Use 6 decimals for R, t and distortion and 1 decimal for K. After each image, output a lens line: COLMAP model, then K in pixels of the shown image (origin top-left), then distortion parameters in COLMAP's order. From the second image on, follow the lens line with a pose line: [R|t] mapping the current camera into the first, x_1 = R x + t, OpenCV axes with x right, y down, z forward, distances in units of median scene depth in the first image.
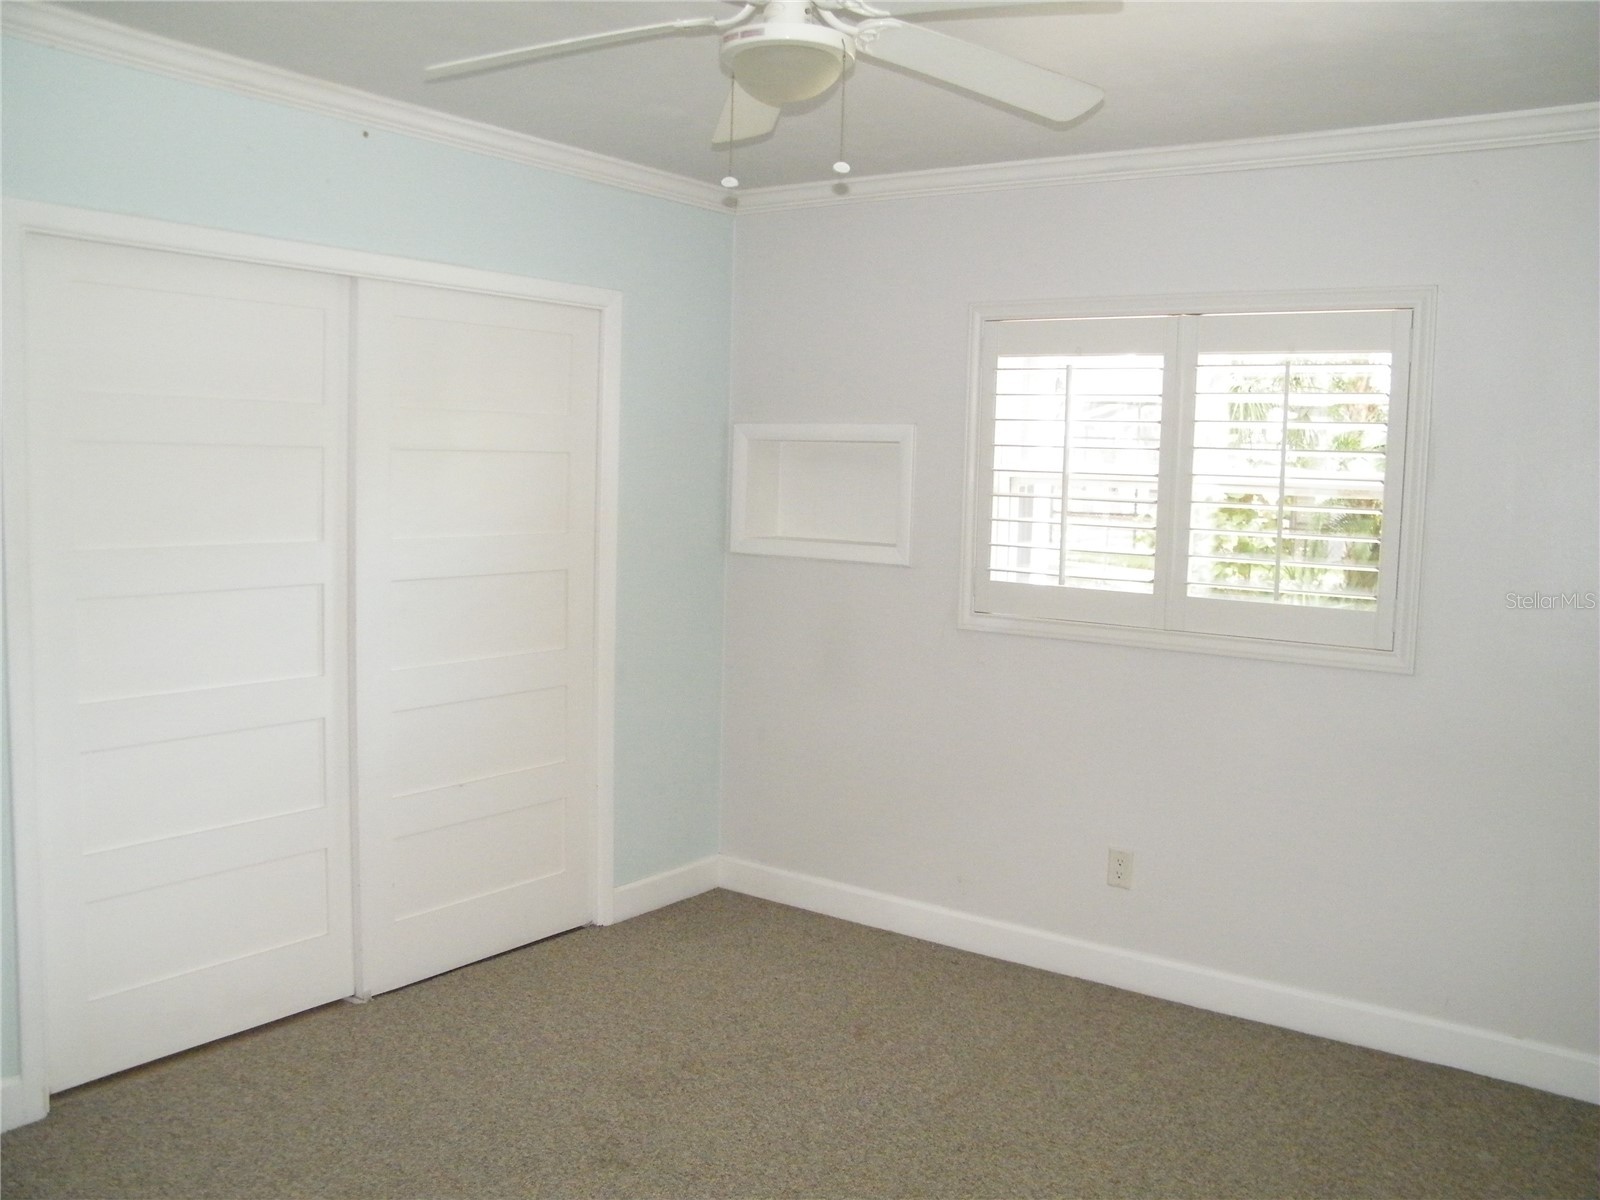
lens RADIAL K [[1410.1, 0, 800.0], [0, 1410.1, 600.0], [0, 0, 1]] dist [-0.150737, 0.152766]
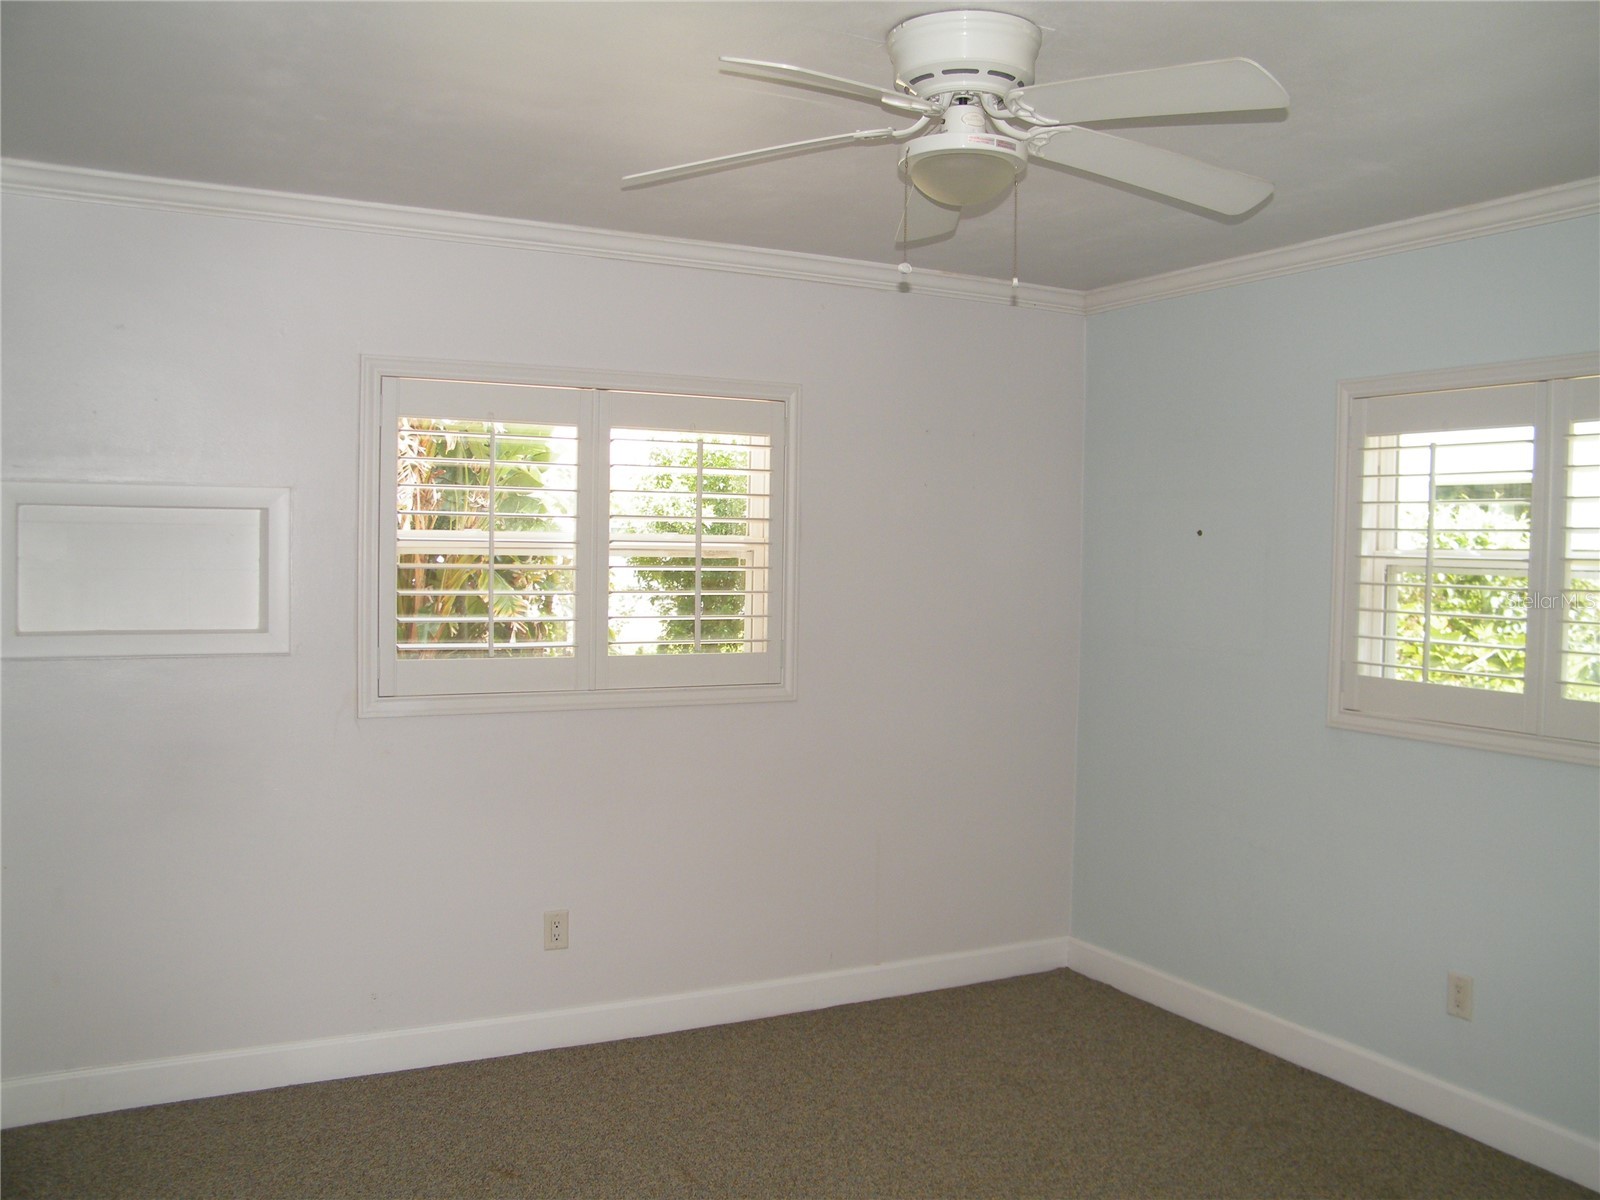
lens RADIAL K [[1410.1, 0, 800.0], [0, 1410.1, 600.0], [0, 0, 1]] dist [-0.150737, 0.152766]
pose [[0.439611, -0.055880, 0.896449, -0.624369], [0.081983, 0.996393, 0.021906, -0.057313], [-0.894439, 0.063863, 0.442606, 0.405133]]
